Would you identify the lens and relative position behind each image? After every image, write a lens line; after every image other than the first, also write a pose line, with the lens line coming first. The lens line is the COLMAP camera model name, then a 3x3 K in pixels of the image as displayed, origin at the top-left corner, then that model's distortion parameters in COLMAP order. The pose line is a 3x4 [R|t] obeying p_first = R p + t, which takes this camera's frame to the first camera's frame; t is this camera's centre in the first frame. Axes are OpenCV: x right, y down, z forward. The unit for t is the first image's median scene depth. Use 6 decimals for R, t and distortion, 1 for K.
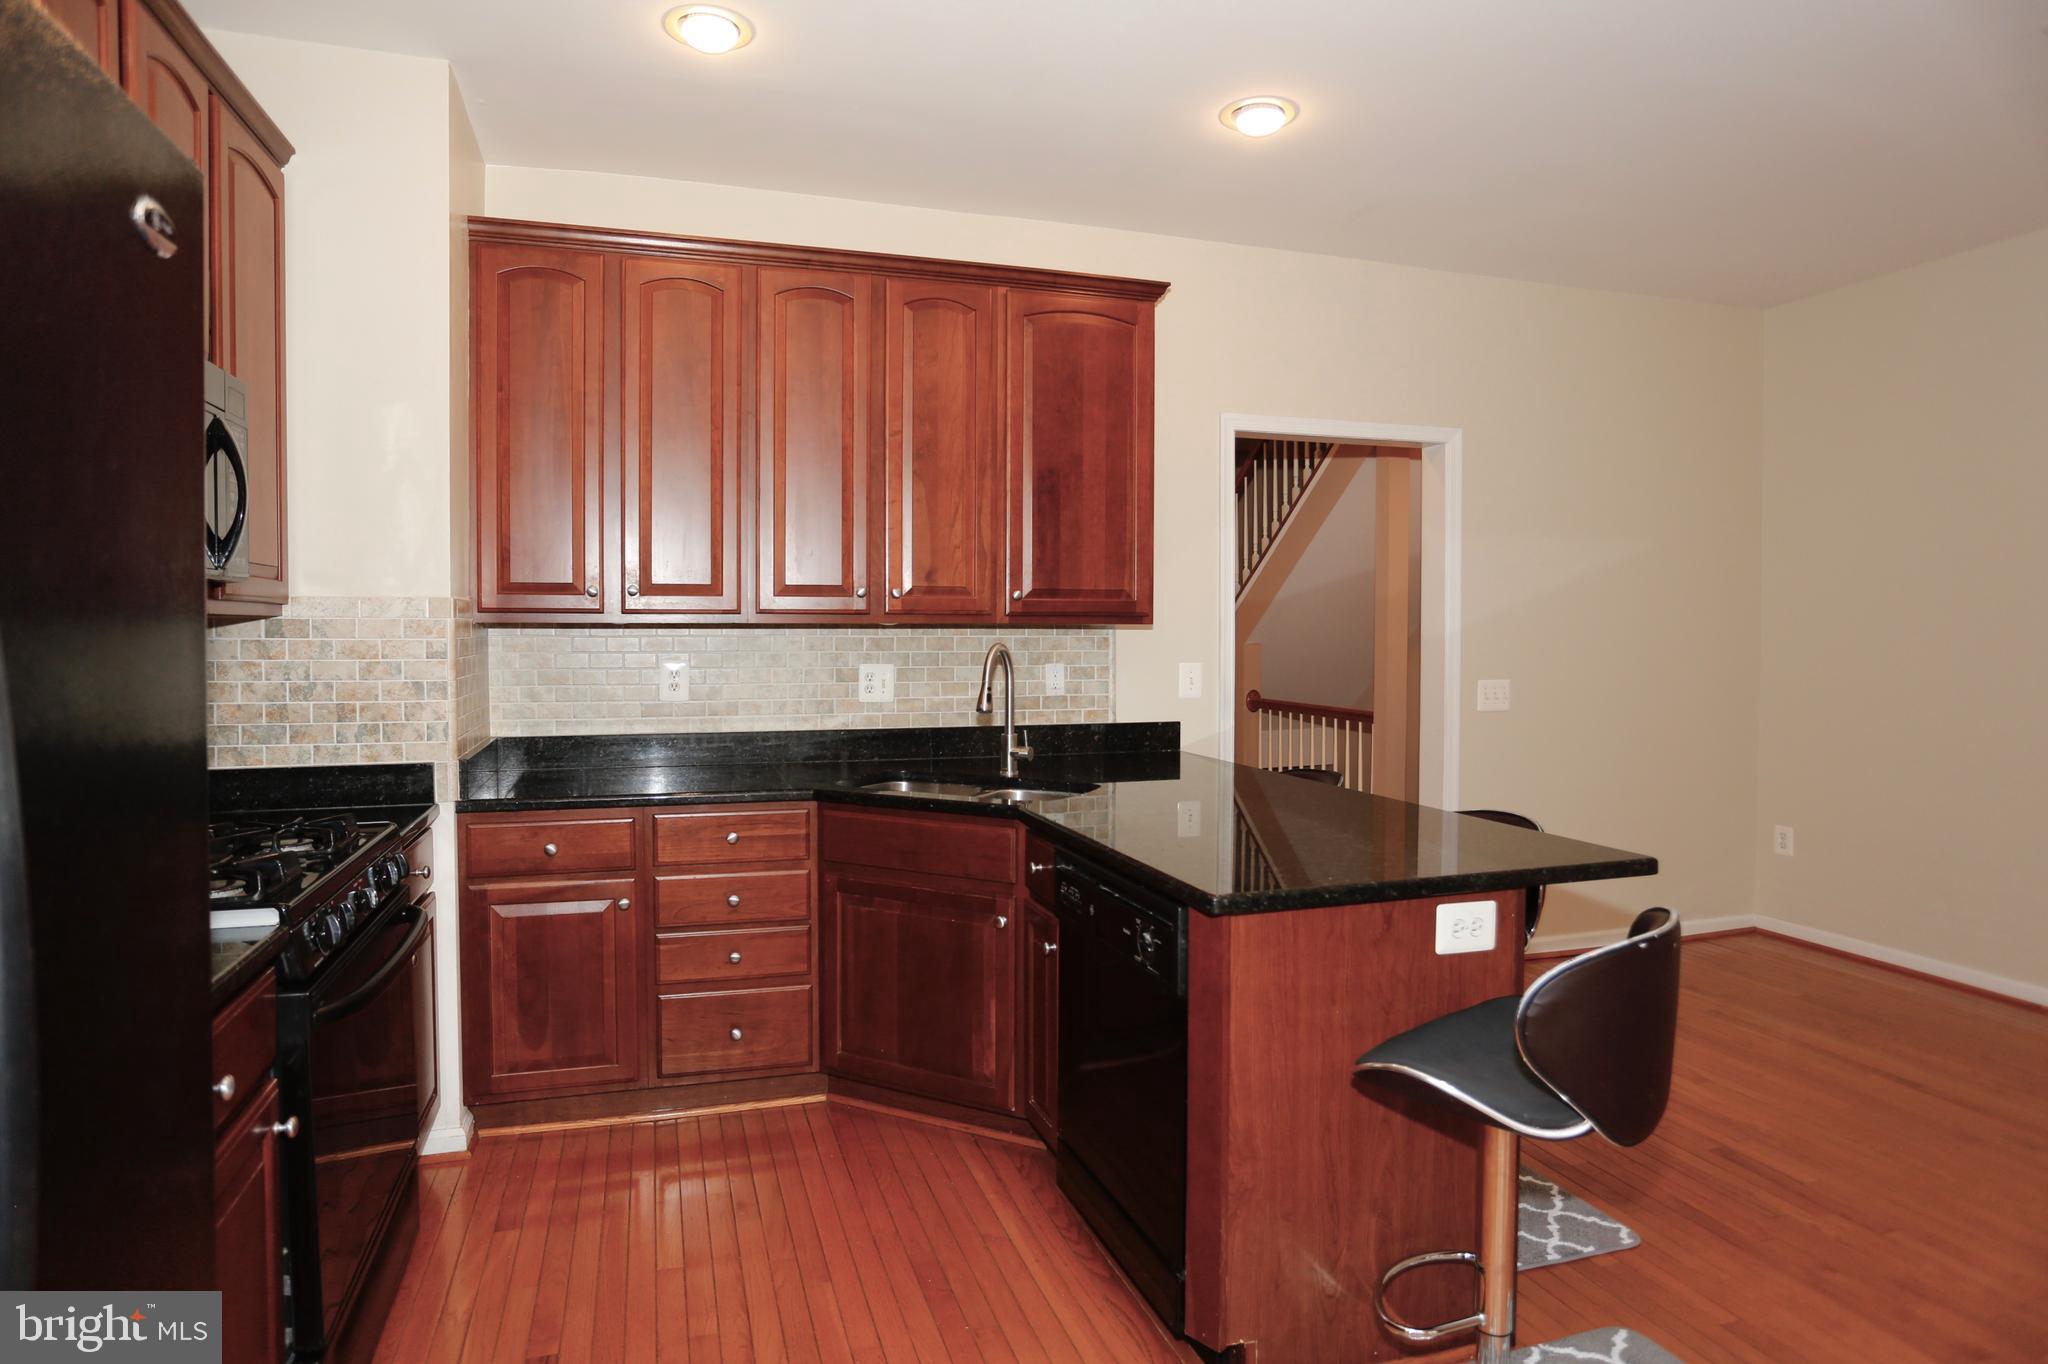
lens RADIAL K [[1192.1, 0, 1014.9], [0, 1192.1, 653.0], [0, 0, 1]] dist [-0.034134, 0.000358]
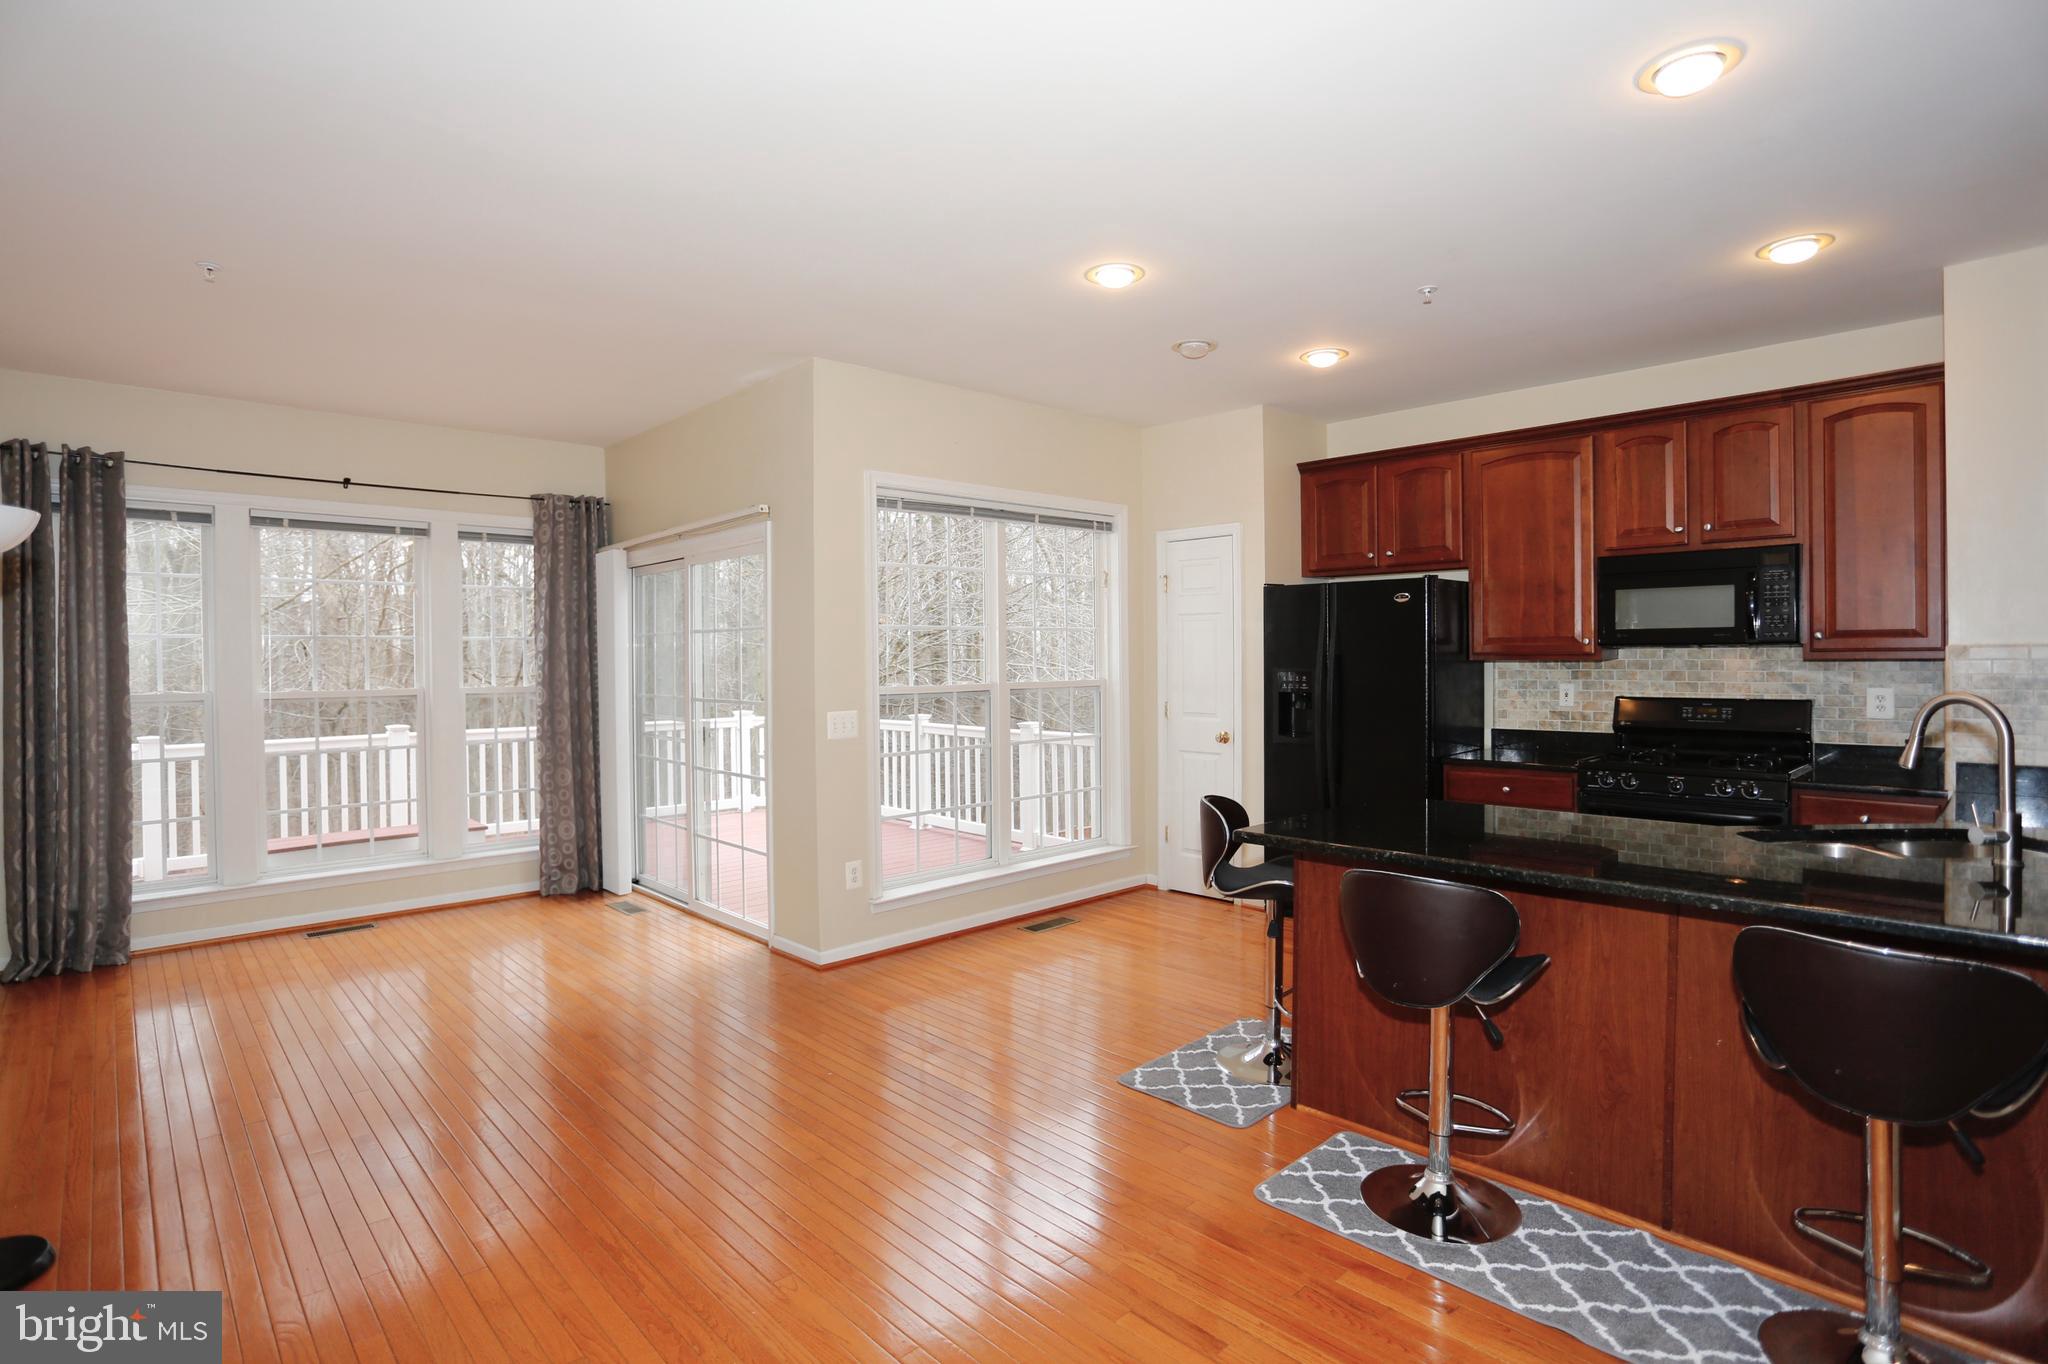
lens RADIAL K [[1003.1, 0, 1009.2], [0, 1003.1, 664.5], [0, 0, 1]] dist [-0.078811, 0.037865]
pose [[-0.902725, 0.006565, -0.430167, 0.831988], [-0.006051, 0.999591, 0.027954, -0.039875], [0.430175, 0.027838, -0.902316, 1.254620]]
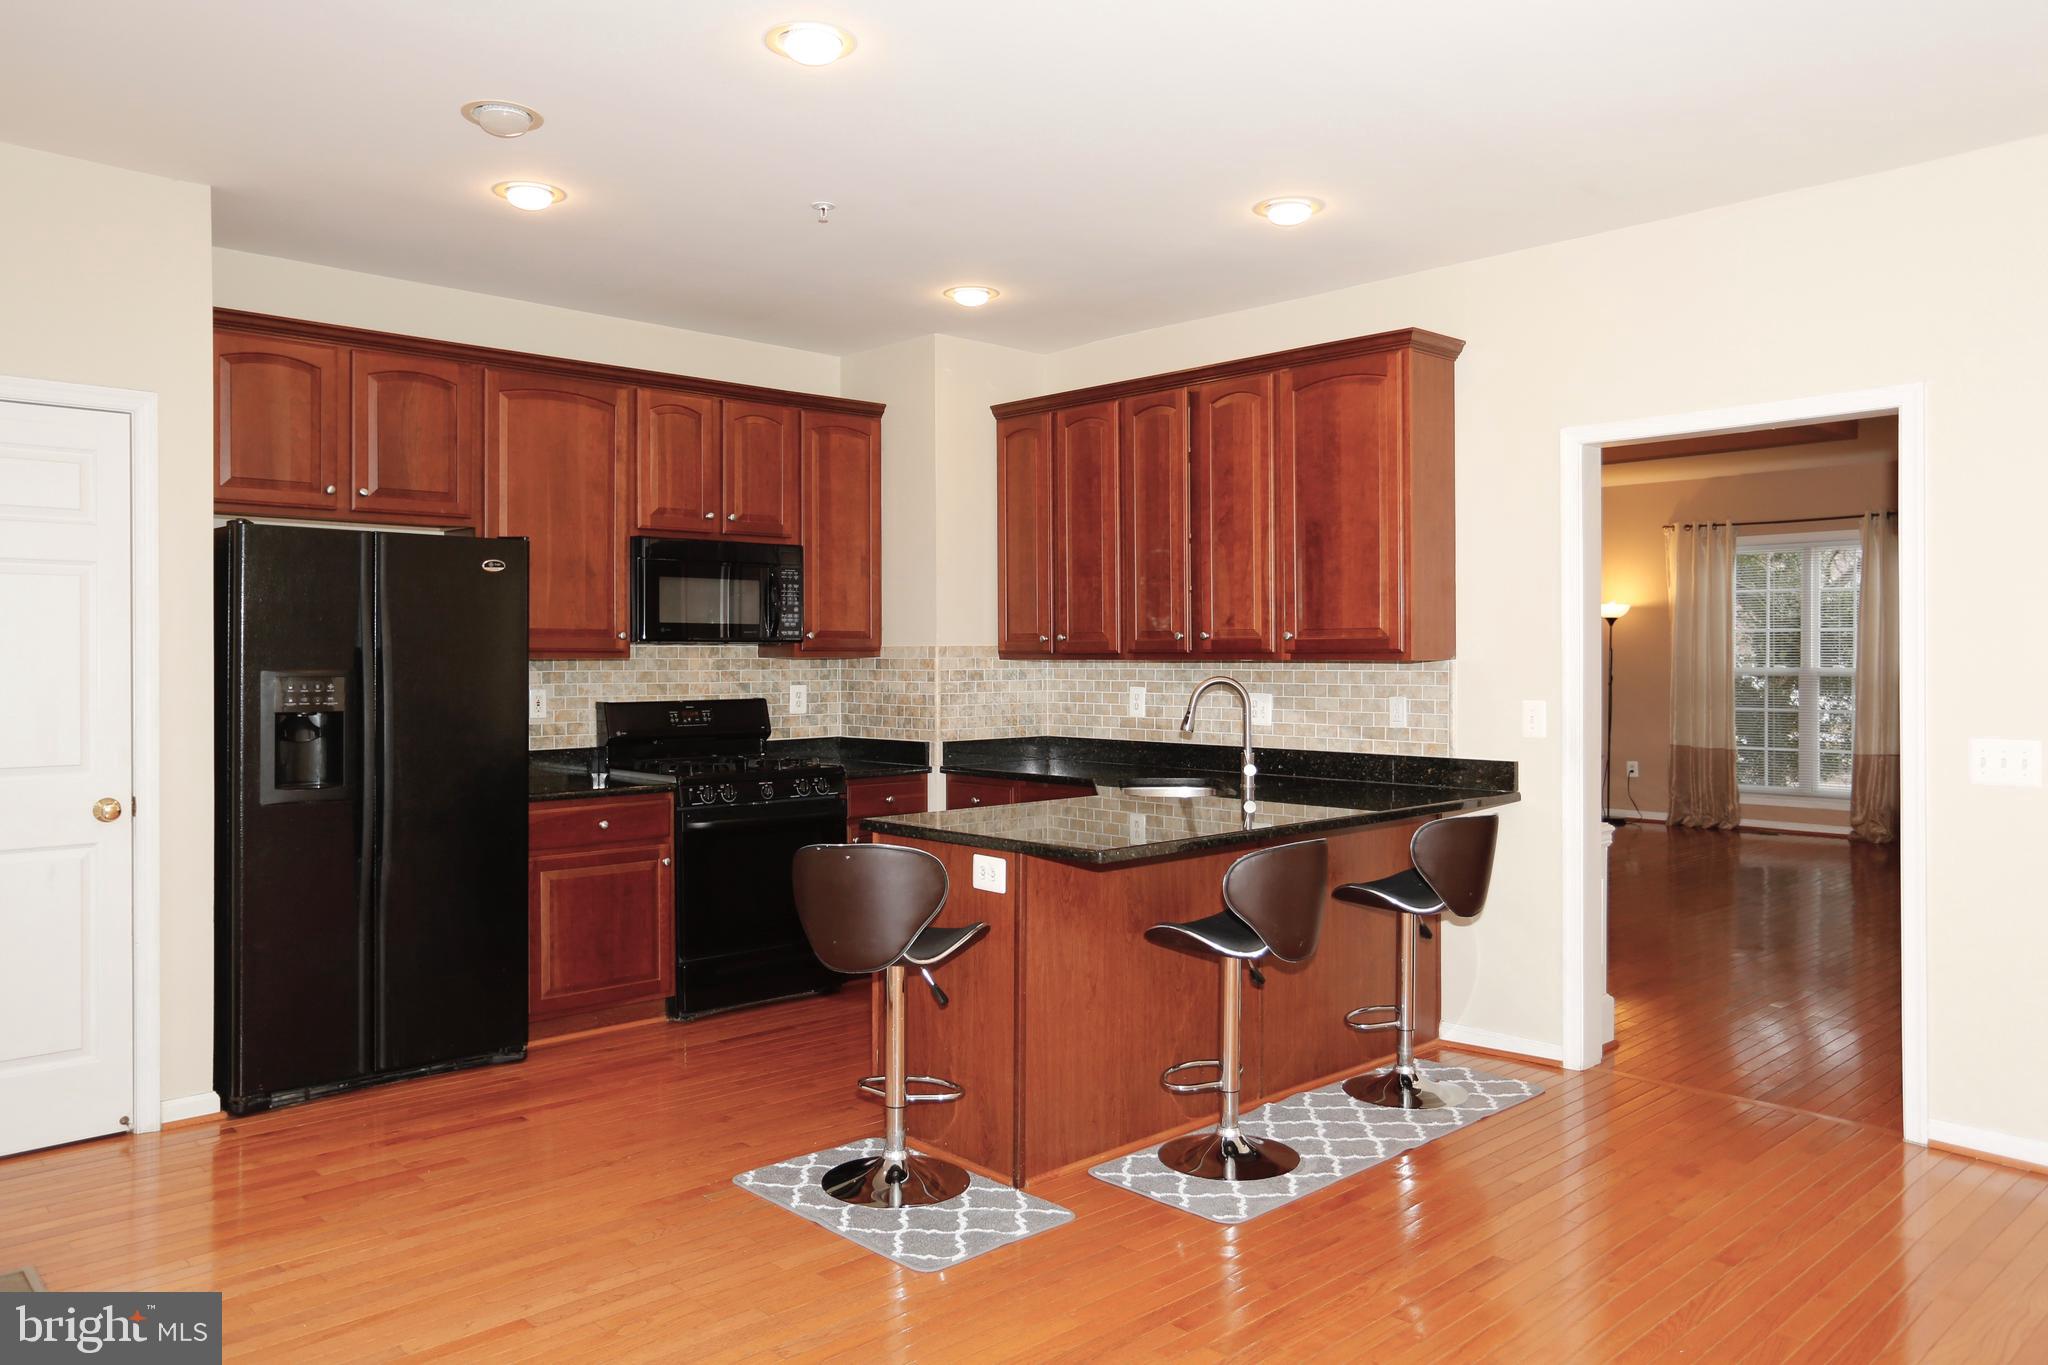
lens RADIAL K [[1463.9, 0, 995.2], [0, 1463.9, 658.9], [0, 0, 1]] dist [-0.012339, 0.002409]
pose [[0.419281, -0.003753, -0.907849, 1.191679], [-0.018407, 0.999751, -0.012634, -0.002299], [0.907670, 0.022008, 0.419108, 0.155019]]
